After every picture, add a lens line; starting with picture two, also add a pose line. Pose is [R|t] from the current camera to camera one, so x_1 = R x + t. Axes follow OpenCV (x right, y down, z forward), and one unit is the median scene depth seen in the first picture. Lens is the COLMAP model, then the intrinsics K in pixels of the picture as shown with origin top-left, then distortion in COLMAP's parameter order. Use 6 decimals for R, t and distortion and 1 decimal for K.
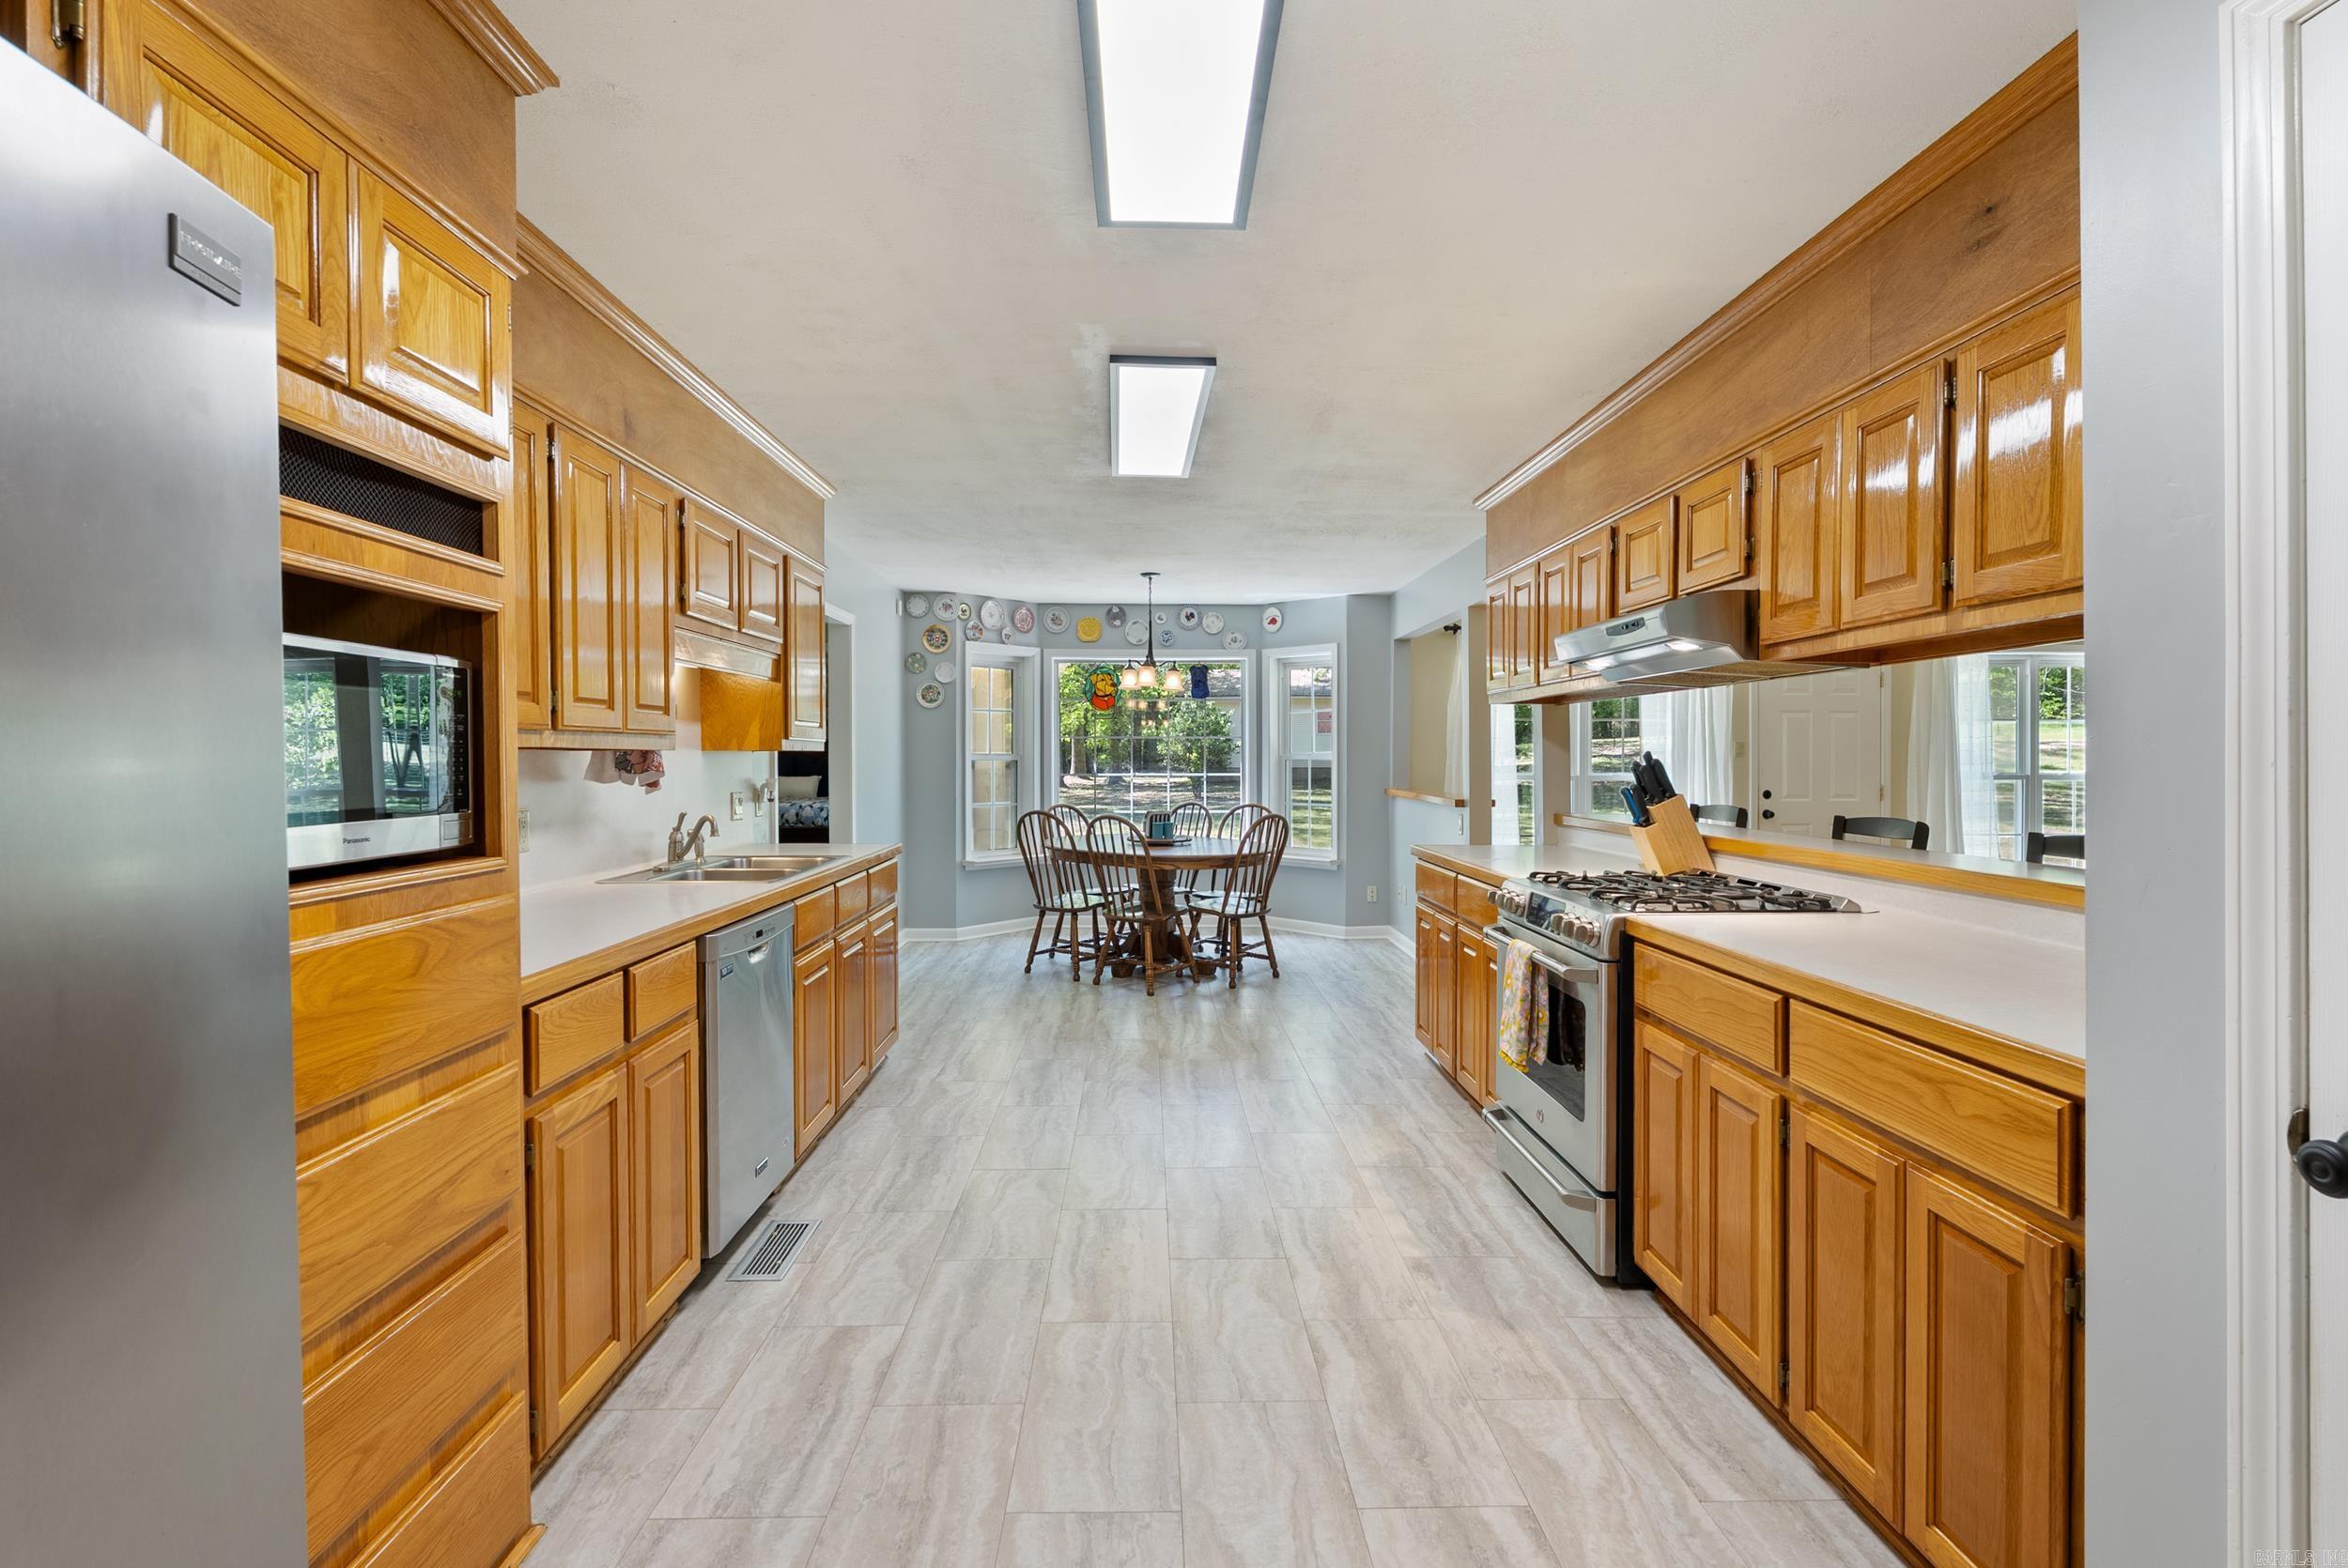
lens RADIAL K [[1041.2, 0, 1144.1], [0, 1041.2, 775.1], [0, 0, 1]] dist [-0.009473, 0.001920]
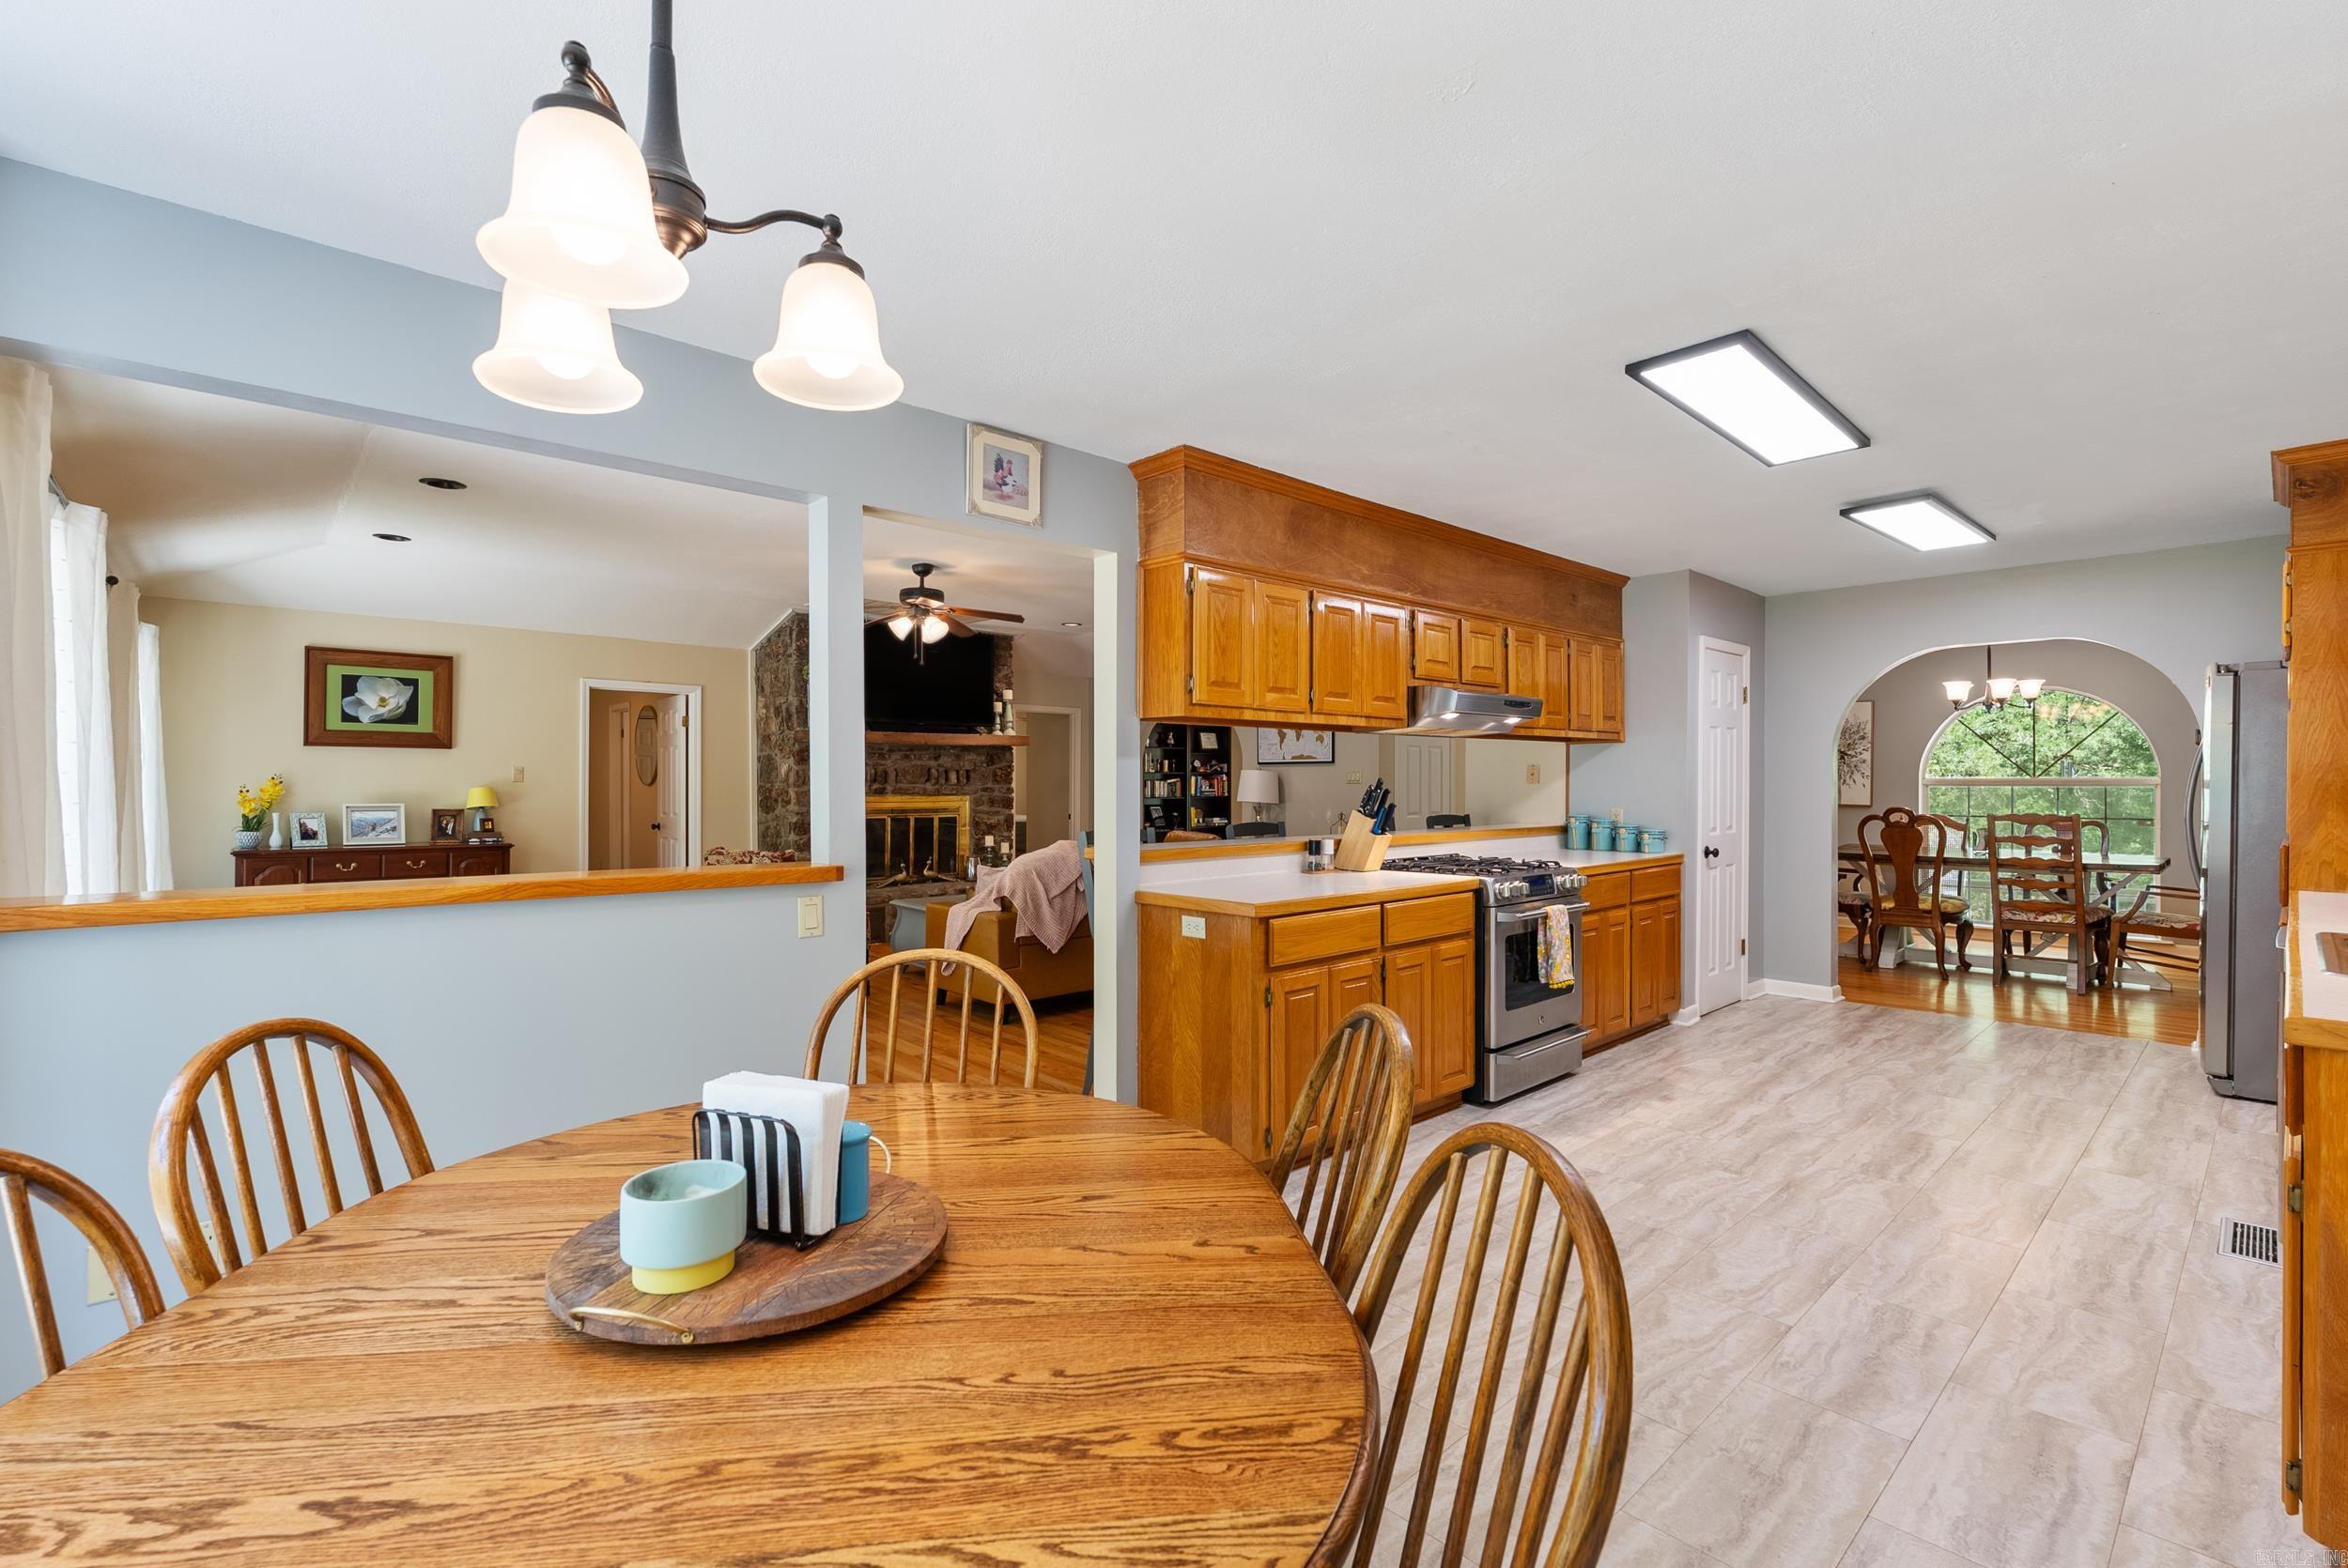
lens RADIAL K [[1041.2, 0, 1166.5], [0, 1041.2, 780.6], [0, 0, 1]] dist [-0.009473, 0.001920]
pose [[-0.670883, 0.001866, 0.741561, -0.231157], [0.014646, 0.999835, 0.010734, -0.026854], [-0.741419, 0.018062, -0.670800, 1.496022]]
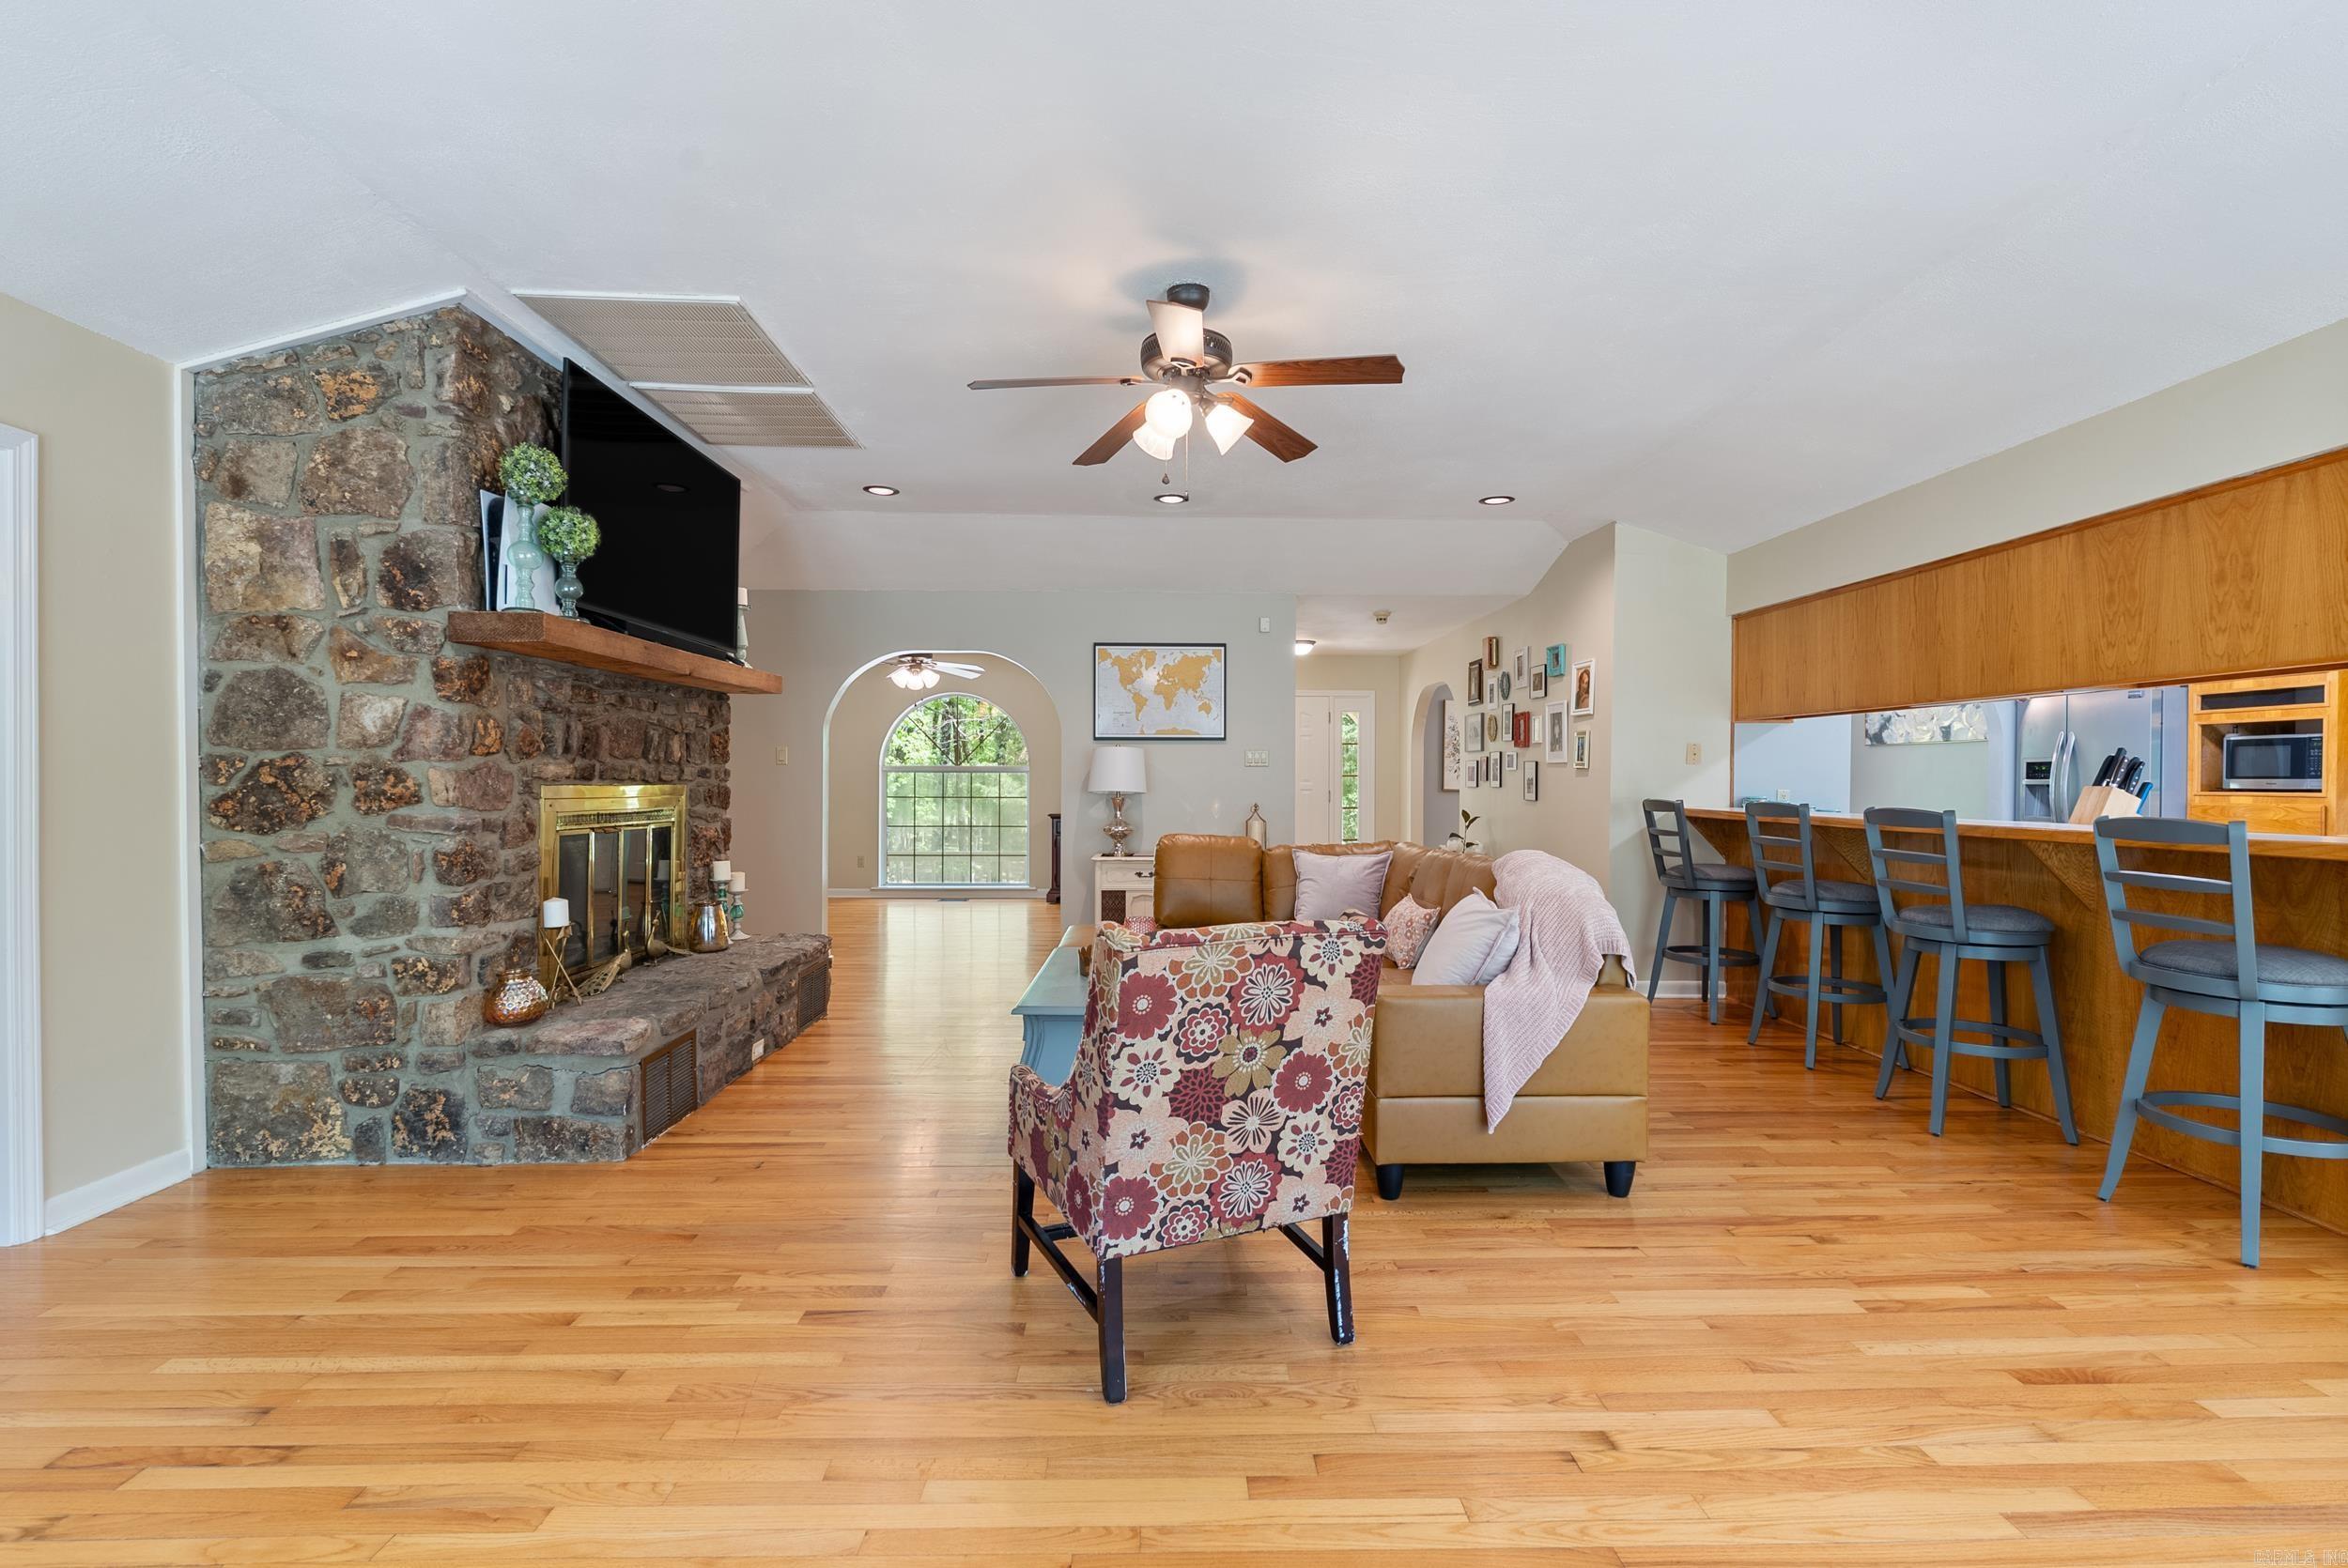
lens RADIAL K [[1041.2, 0, 1177.5], [0, 1041.2, 782.9], [0, 0, 1]] dist [-0.009473, 0.001920]
pose [[-0.999703, 0.000056, -0.024365, 1.047497], [-0.000465, 0.999772, 0.021367, -0.005333], [0.024361, 0.021372, -0.999475, 1.465525]]
